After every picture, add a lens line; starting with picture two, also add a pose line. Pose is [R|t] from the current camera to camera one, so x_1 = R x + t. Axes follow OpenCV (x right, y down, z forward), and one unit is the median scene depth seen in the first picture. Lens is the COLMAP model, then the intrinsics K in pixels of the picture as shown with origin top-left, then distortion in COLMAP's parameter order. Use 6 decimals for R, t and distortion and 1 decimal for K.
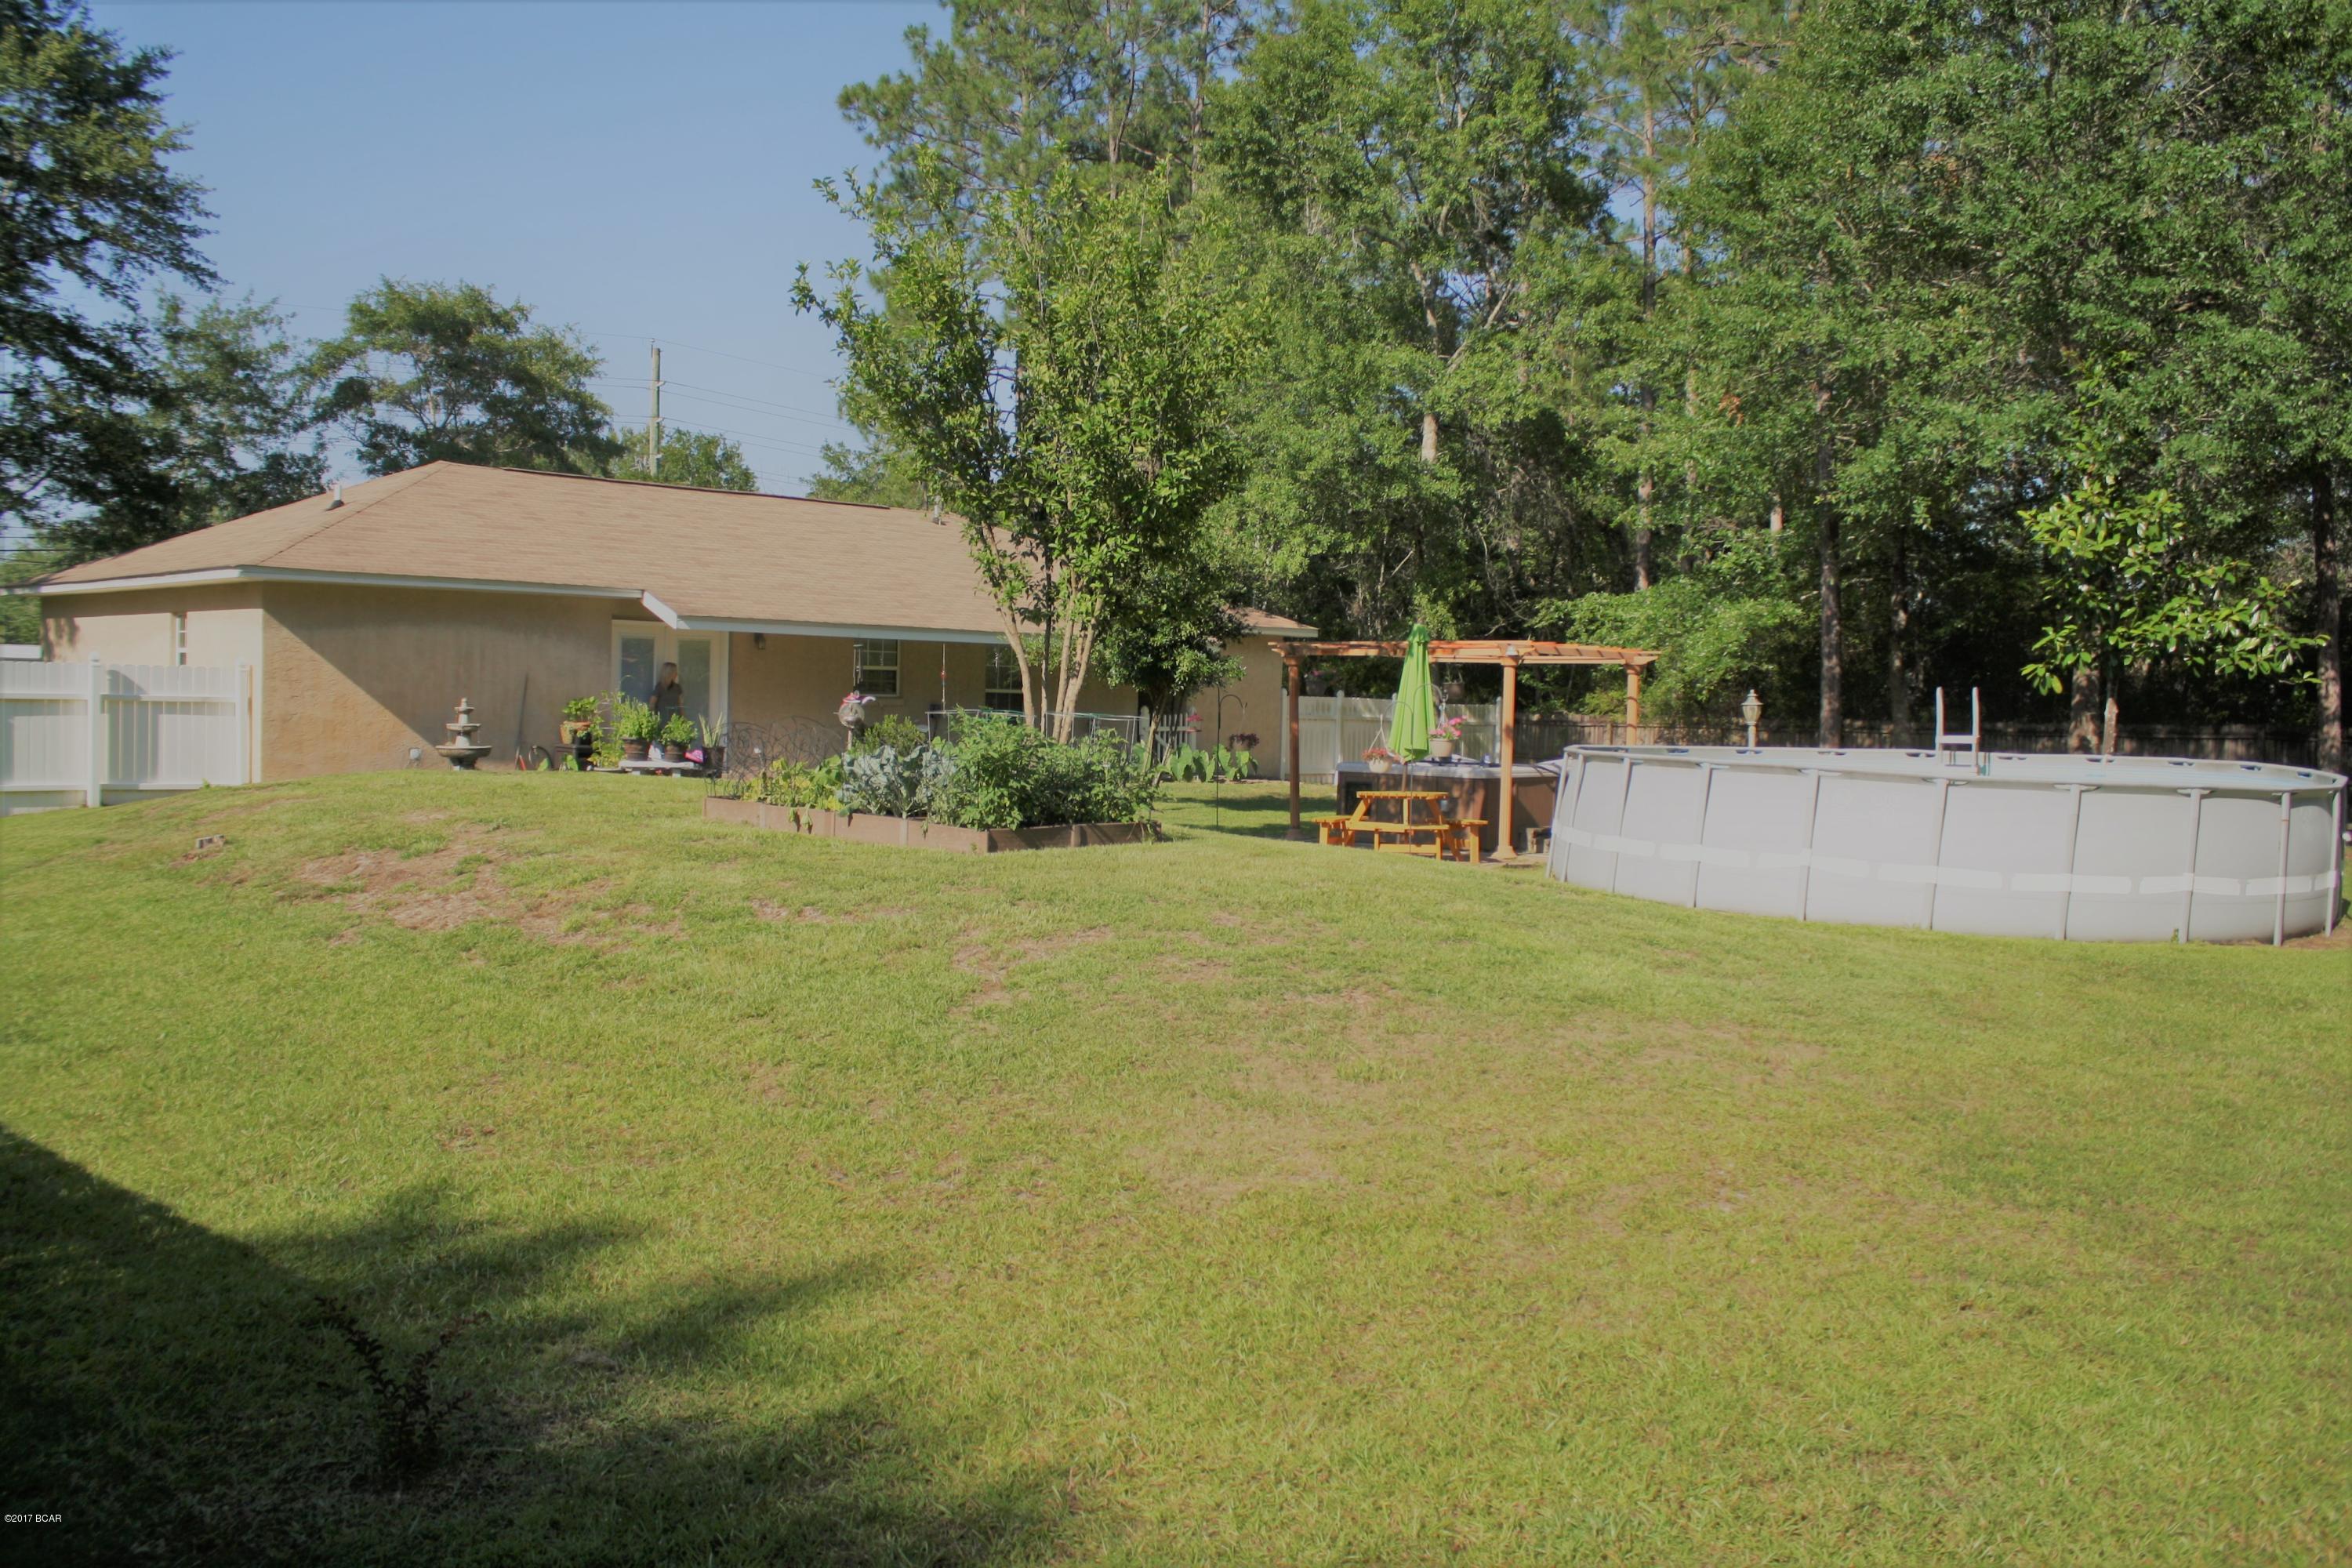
lens RADIAL K [[1998.4, 0, 1182.8], [0, 1998.4, 757.9], [0, 0, 1]] dist [-0.160400, 0.150126]
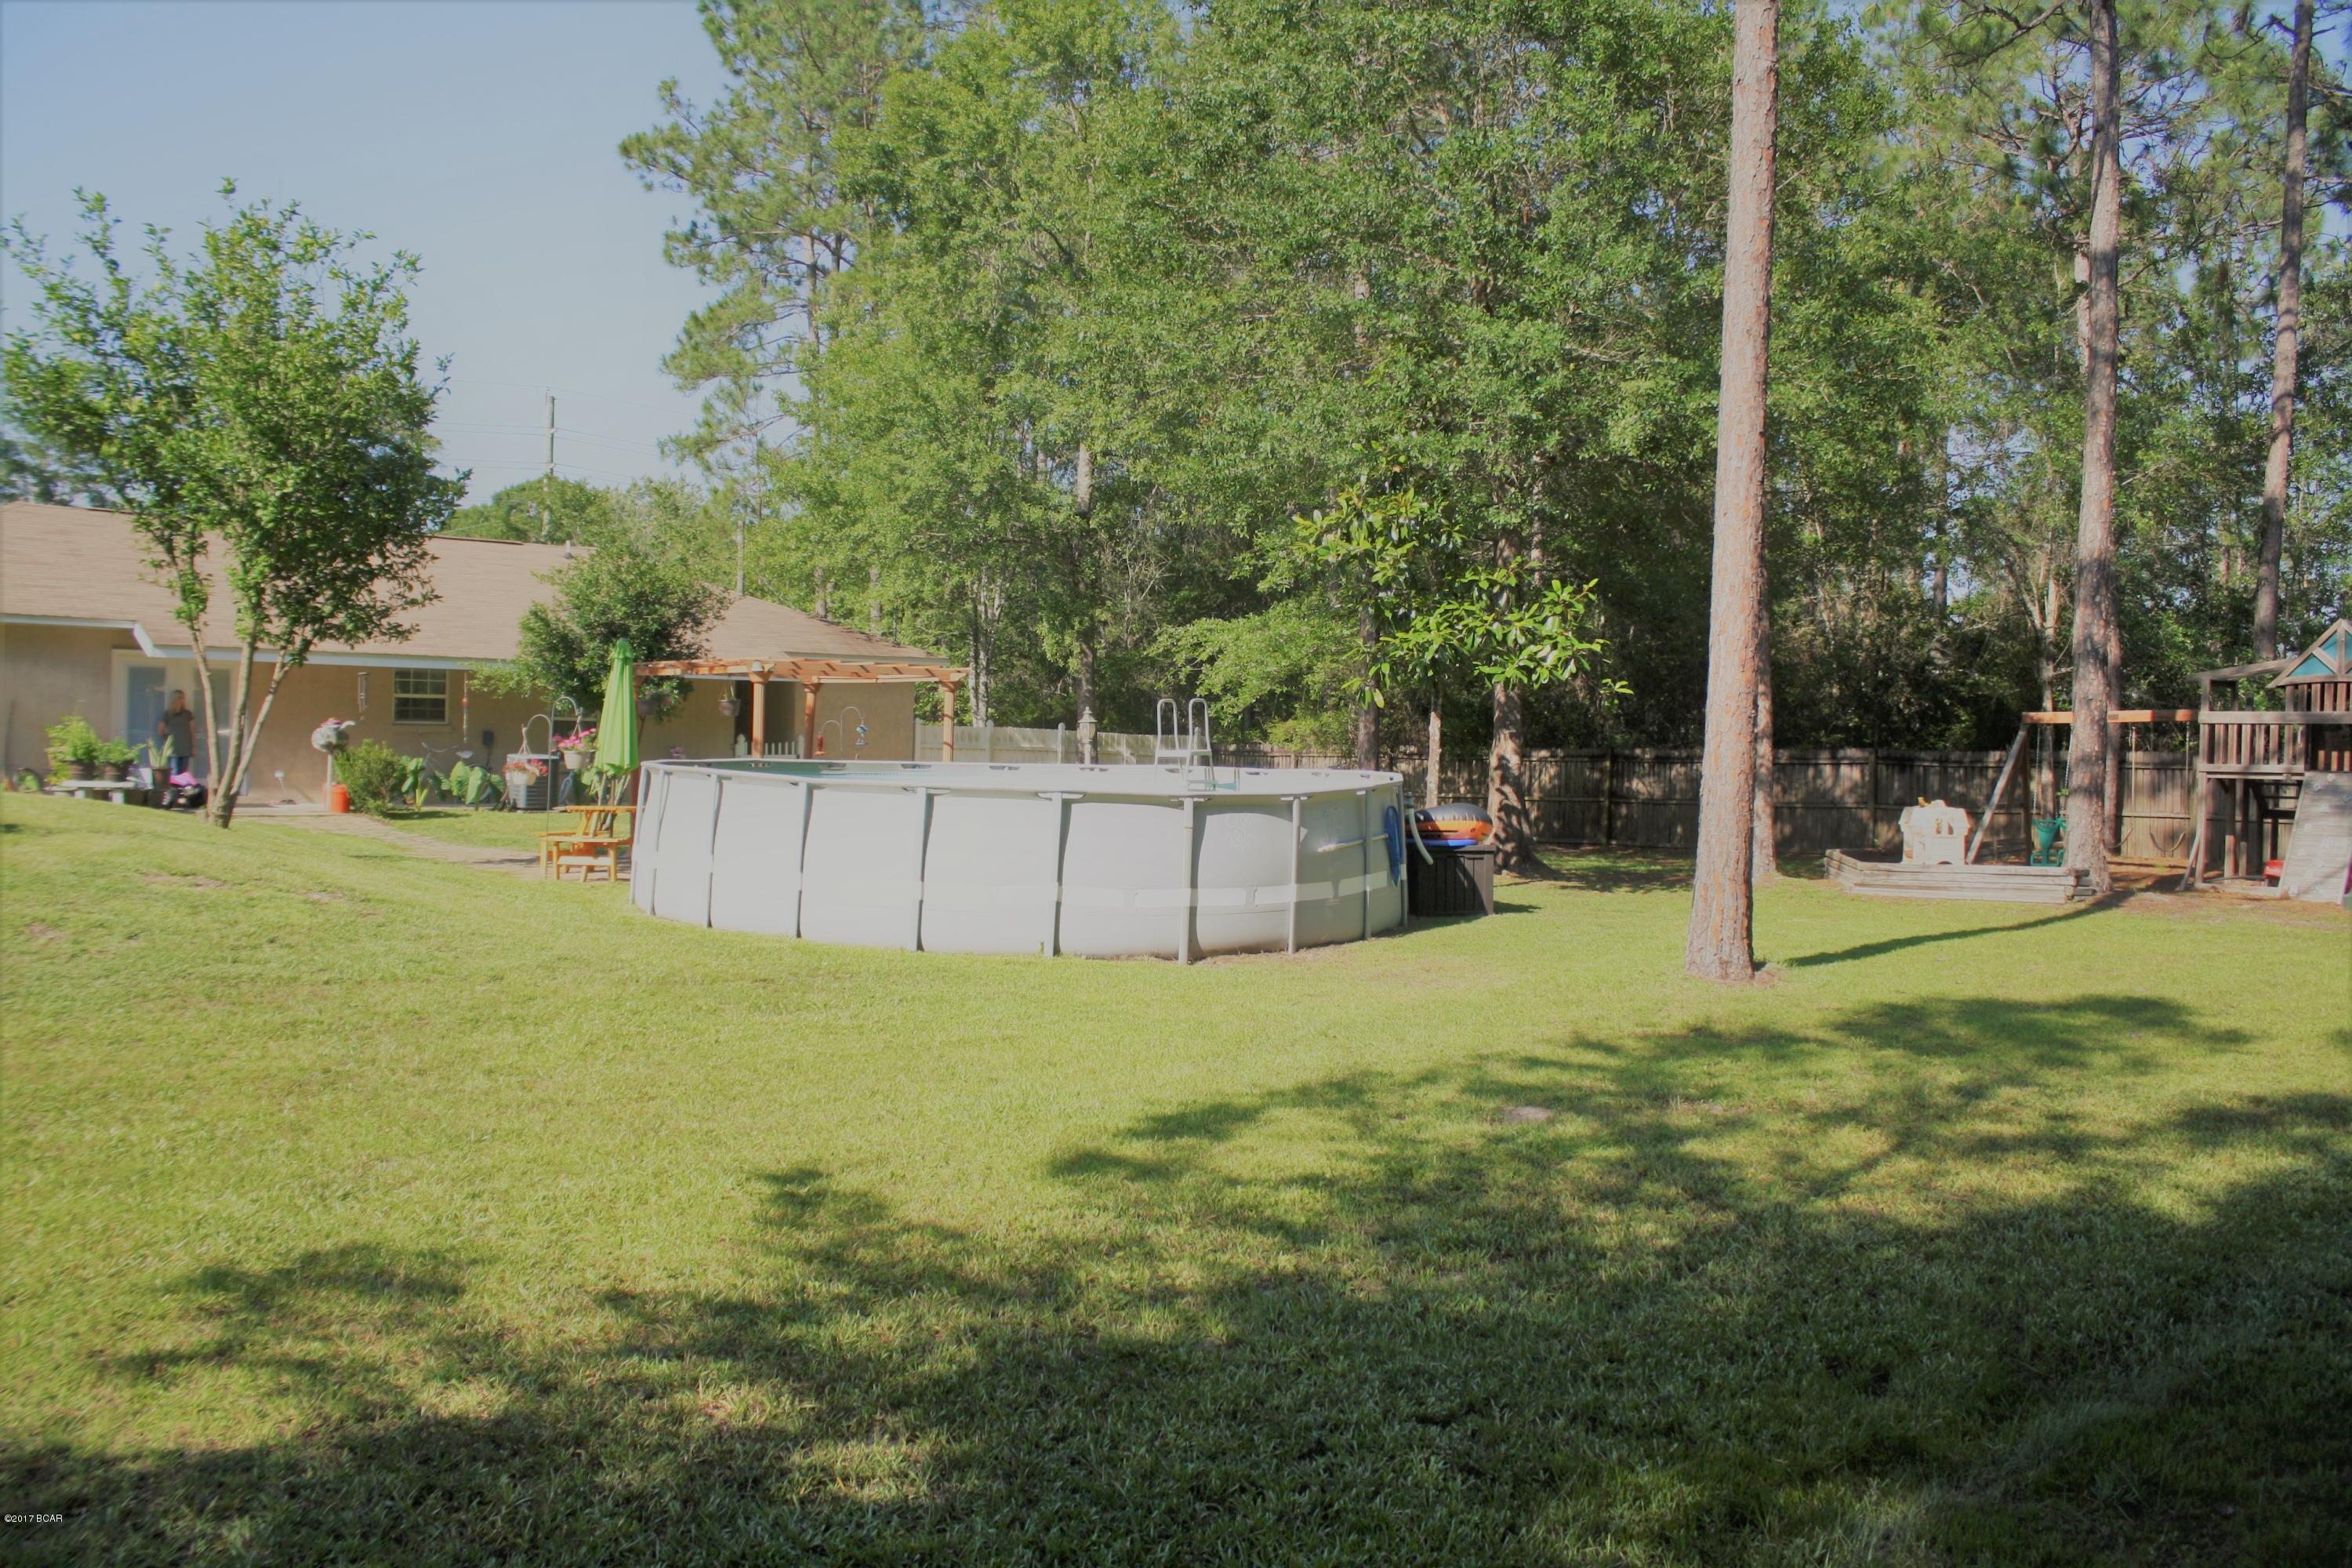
lens RADIAL K [[1998.4, 0, 1182.8], [0, 1998.4, 757.9], [0, 0, 1]] dist [-0.160400, 0.150126]
pose [[0.997244, -0.001966, -0.074166, 0.380393], [0.000258, 0.999735, -0.023028, 0.012518], [0.074192, 0.022945, 0.996980, 0.019247]]
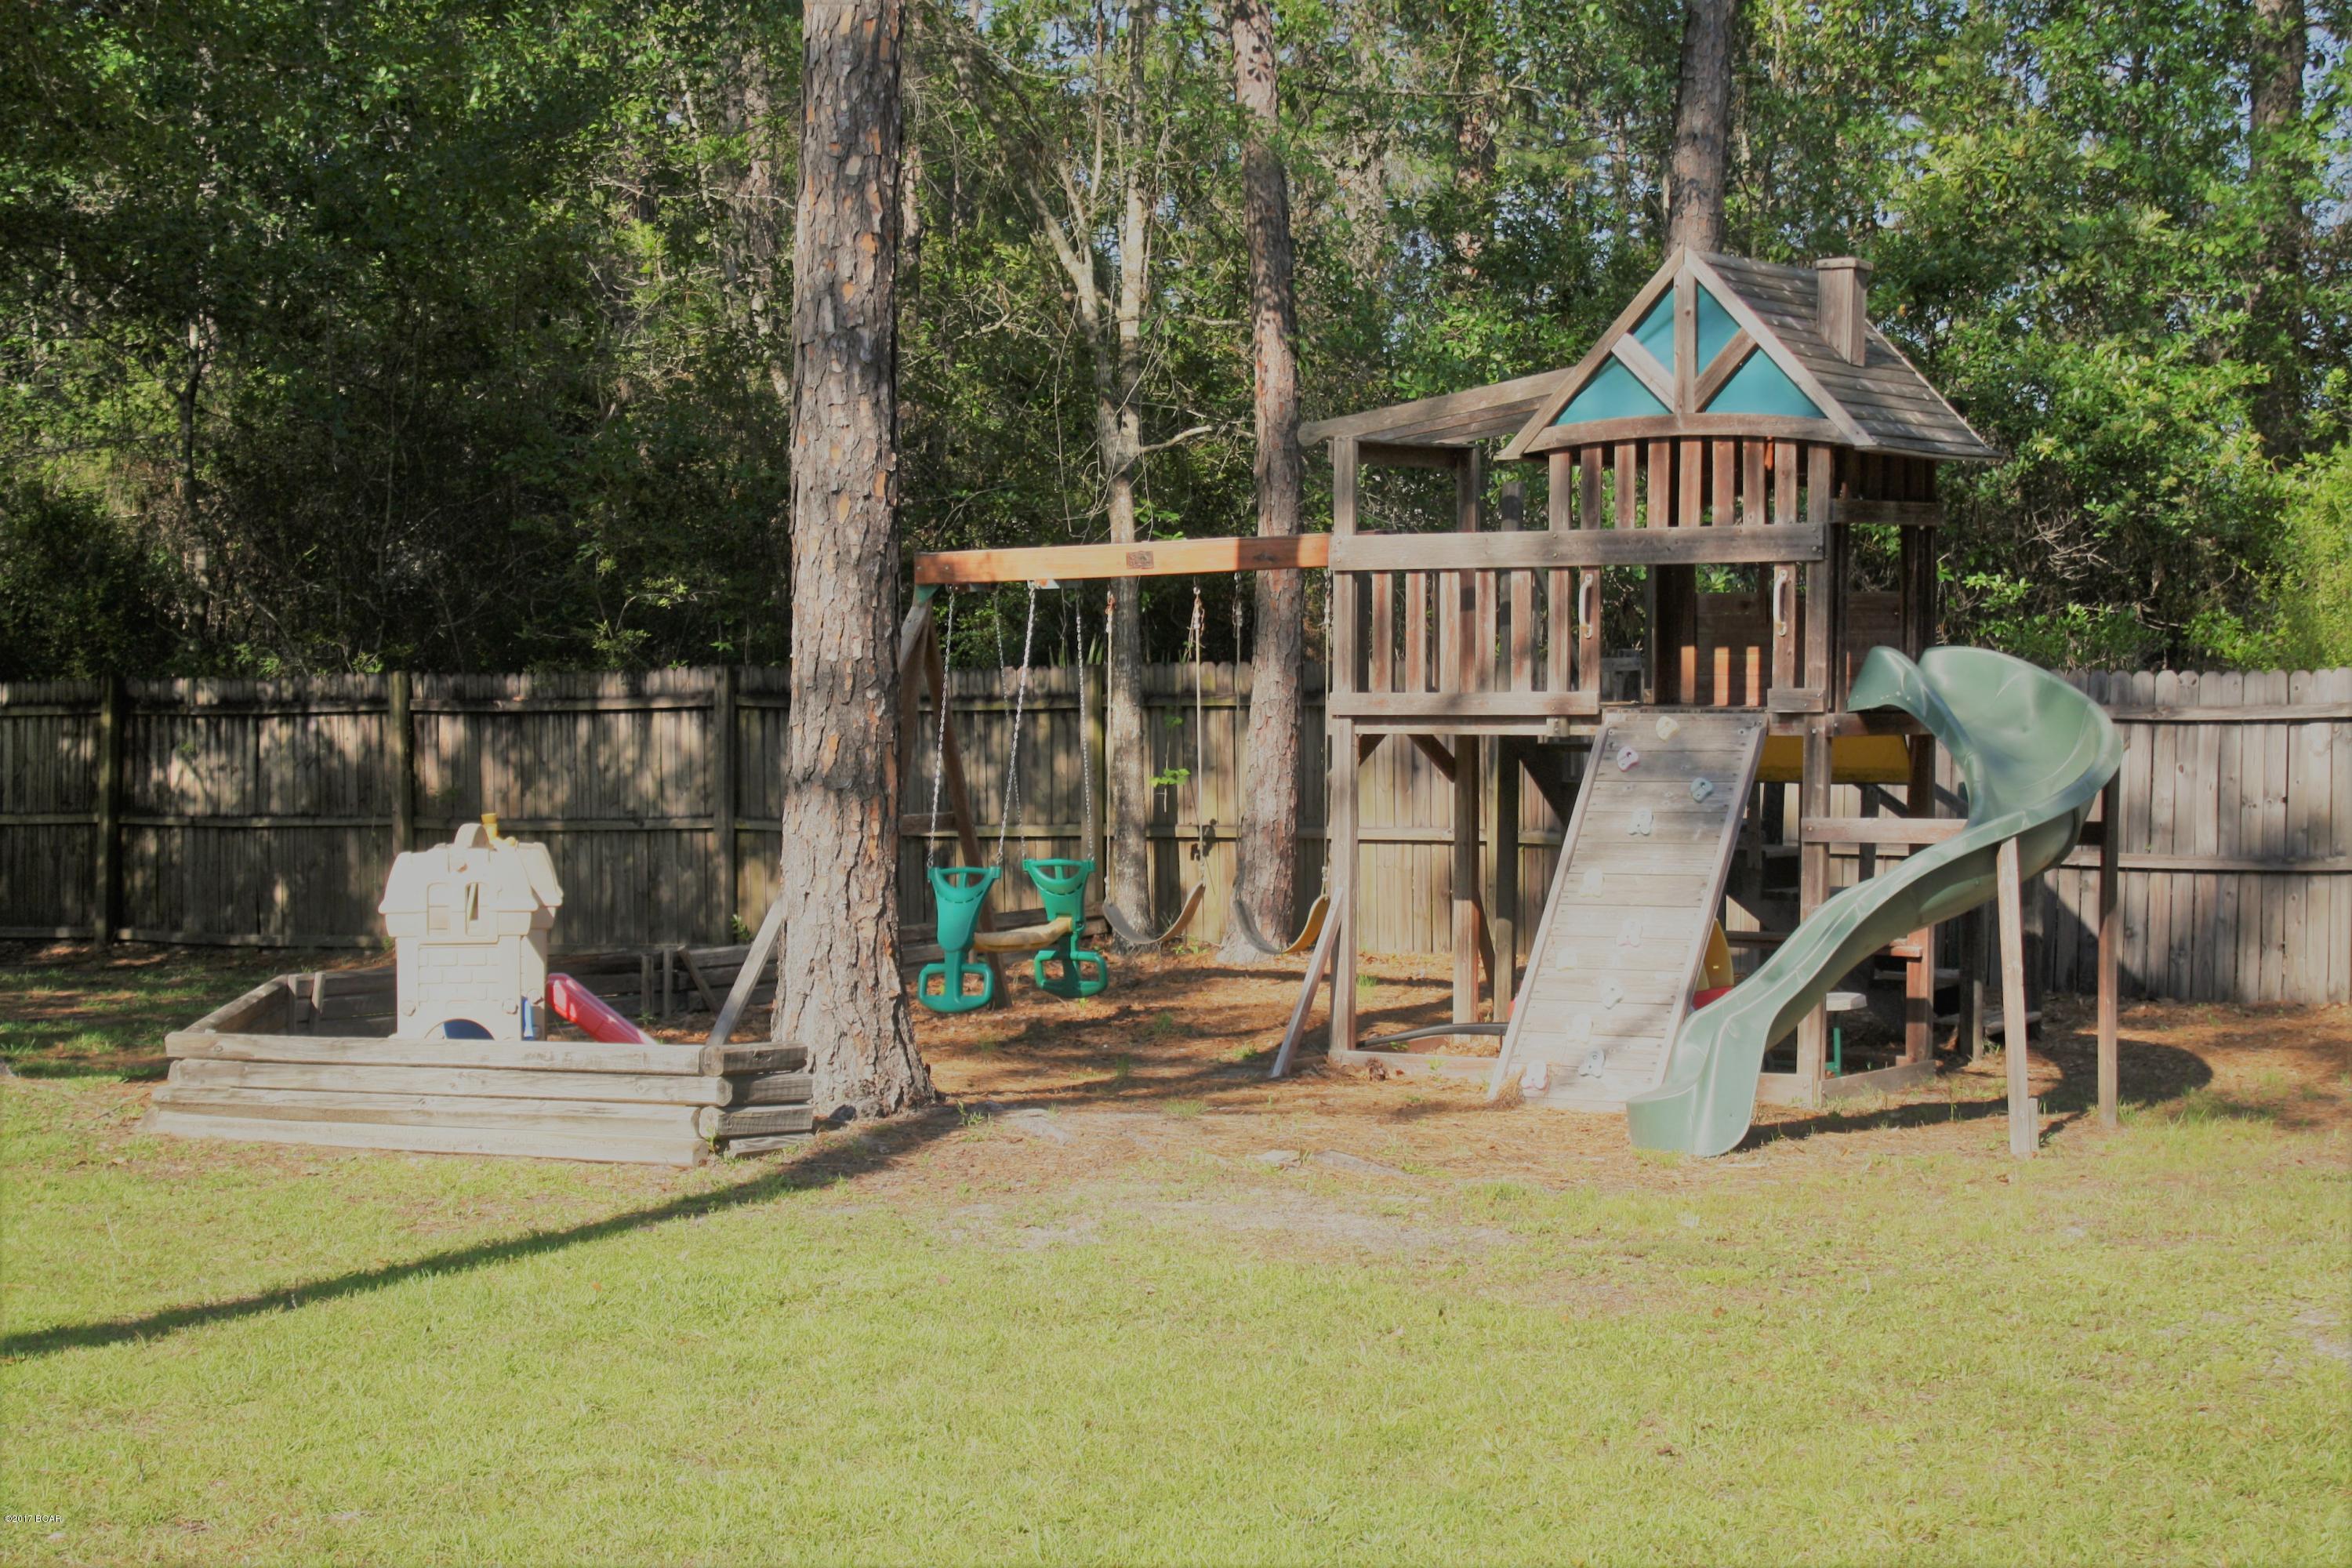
lens RADIAL K [[4011.9, 0, 1176.0], [0, 4011.9, 784.0], [0, 0, 1]] dist [0.010487, 0.027969]
pose [[0.984966, -0.025223, 0.170896, 0.662940], [0.025555, 0.999673, 0.000255, 0.008091], [-0.170847, 0.004116, 0.985289, 0.350490]]
